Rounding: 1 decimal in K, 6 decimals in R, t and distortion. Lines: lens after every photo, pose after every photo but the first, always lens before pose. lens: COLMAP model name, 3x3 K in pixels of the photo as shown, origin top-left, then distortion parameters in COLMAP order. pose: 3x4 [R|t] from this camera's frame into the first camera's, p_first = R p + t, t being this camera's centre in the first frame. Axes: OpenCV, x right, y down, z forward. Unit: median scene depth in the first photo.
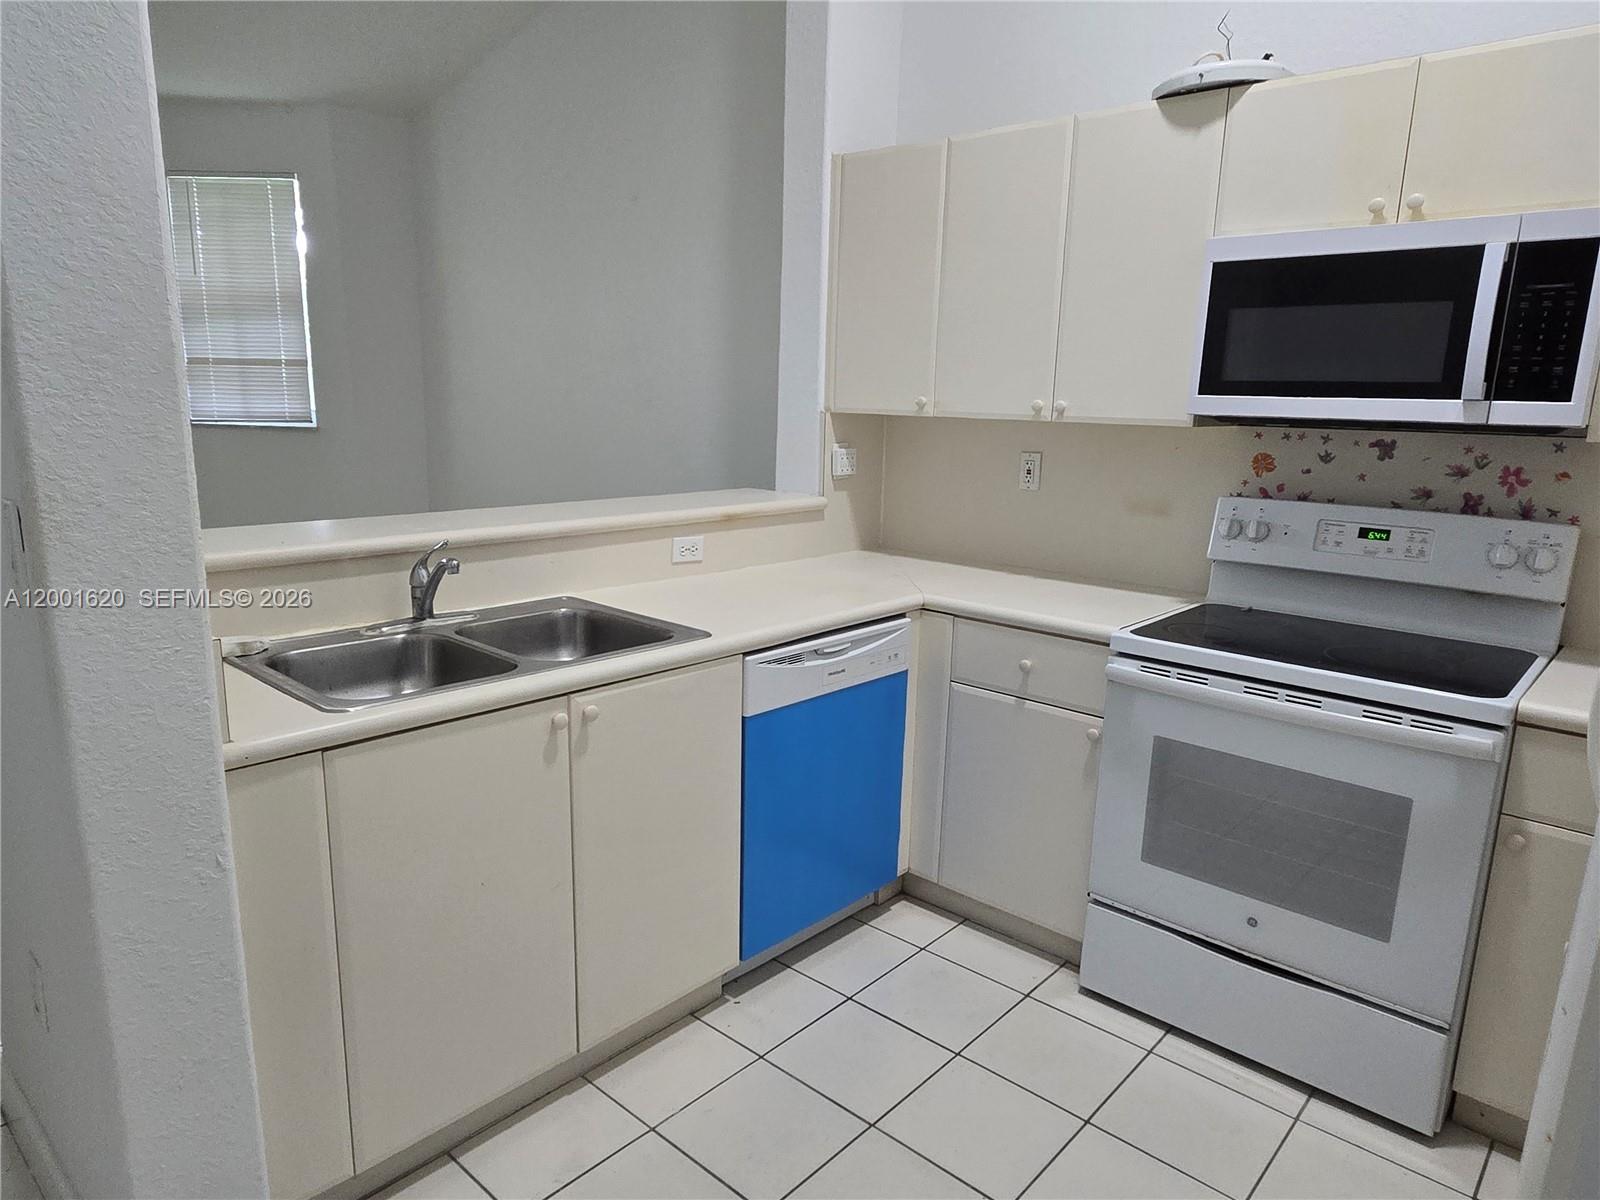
lens RADIAL K [[1010.4, 0, 787.0], [0, 1010.4, 601.3], [0, 0, 1]] dist [-0.003586, 0.006620]
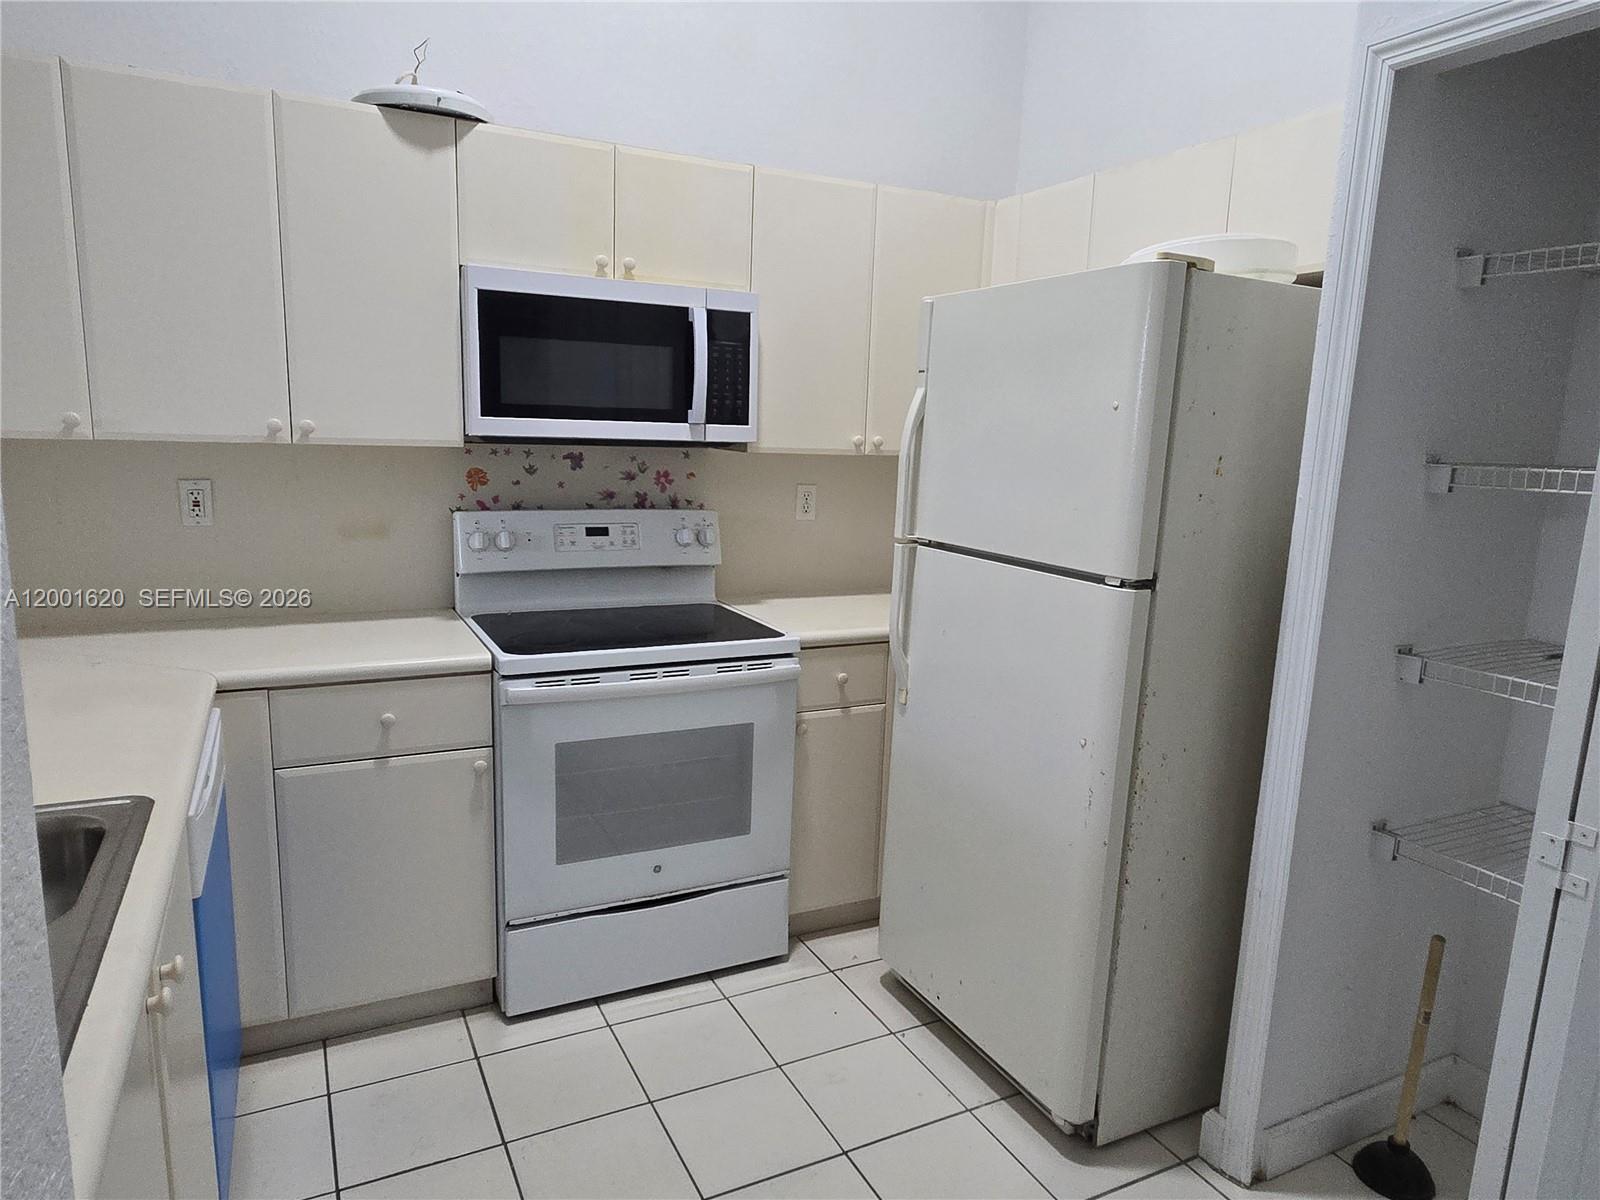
lens RADIAL K [[1010.4, 0, 789.5], [0, 1010.4, 600.4], [0, 0, 1]] dist [-0.003586, 0.006620]
pose [[0.363869, -0.171099, 0.915601, -0.464064], [0.163176, 0.979492, 0.118191, -0.093474], [-0.917046, 0.106398, 0.384326, 0.344086]]
